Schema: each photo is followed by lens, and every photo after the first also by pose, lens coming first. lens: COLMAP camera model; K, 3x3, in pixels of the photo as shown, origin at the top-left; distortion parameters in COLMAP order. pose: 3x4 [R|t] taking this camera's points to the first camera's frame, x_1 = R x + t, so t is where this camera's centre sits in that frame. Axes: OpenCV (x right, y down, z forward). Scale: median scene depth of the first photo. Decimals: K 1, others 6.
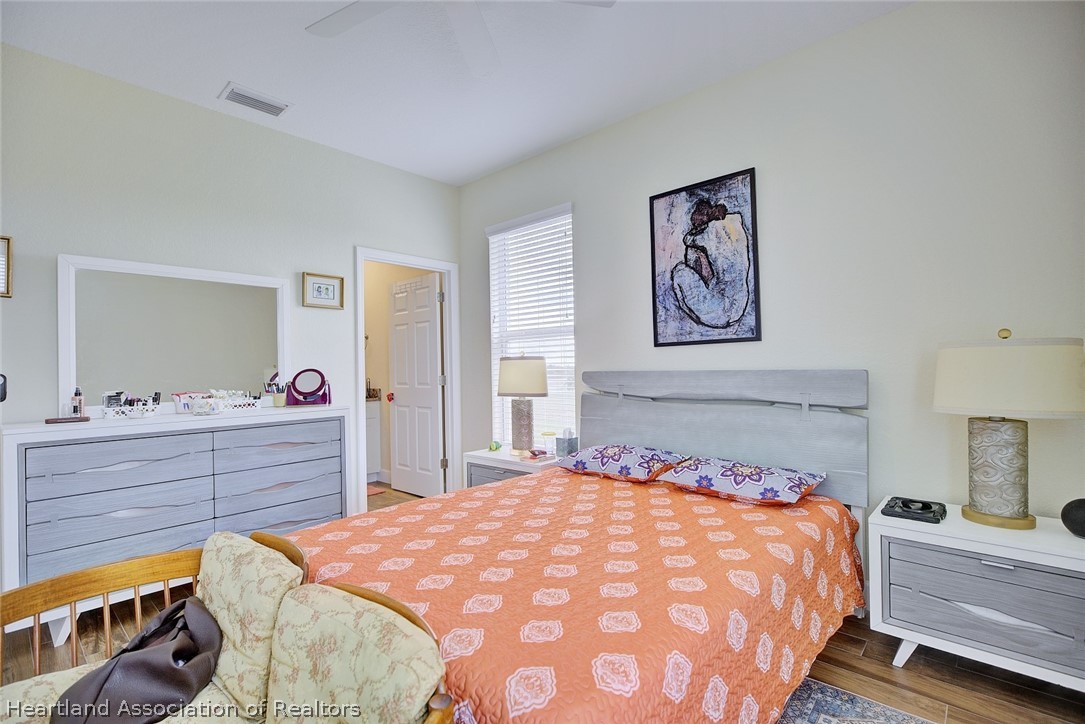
lens RADIAL K [[503.8, 0, 541.0], [0, 503.8, 363.7], [0, 0, 1]] dist [-0.017489, 0.000369]
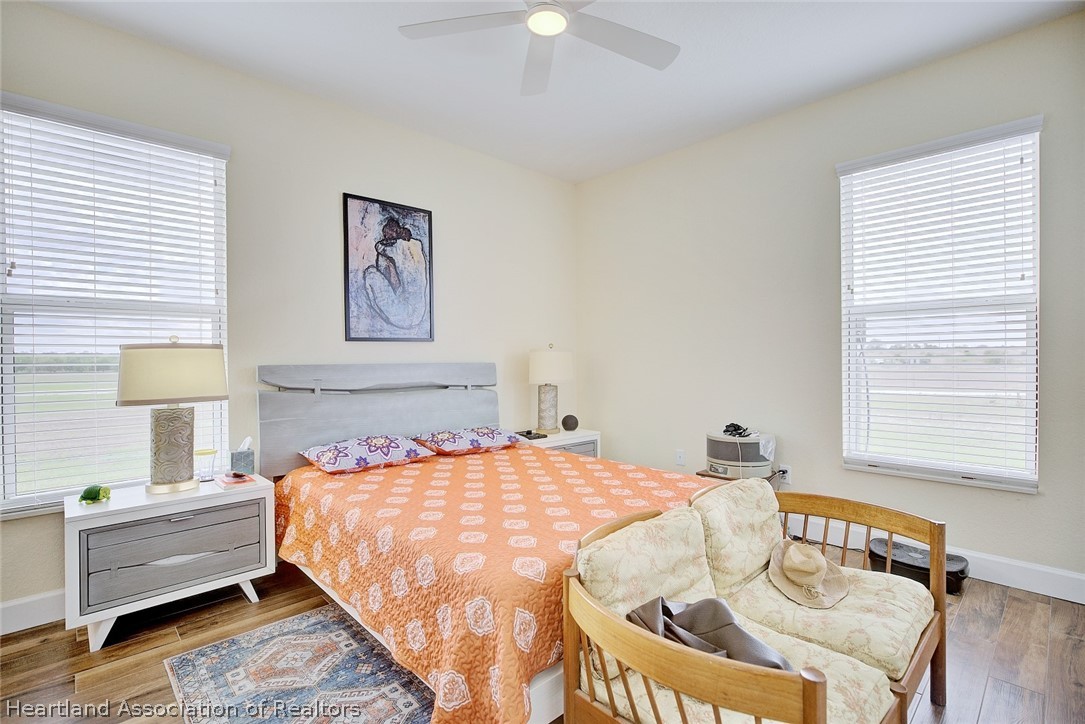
lens RADIAL K [[503.8, 0, 542.7], [0, 503.8, 361.2], [0, 0, 1]] dist [-0.017489, 0.000369]
pose [[0.060297, 0.014293, 0.998078, -0.812848], [0.002514, 0.999892, -0.014470, 0.024673], [-0.998177, 0.003382, 0.060255, 0.575520]]
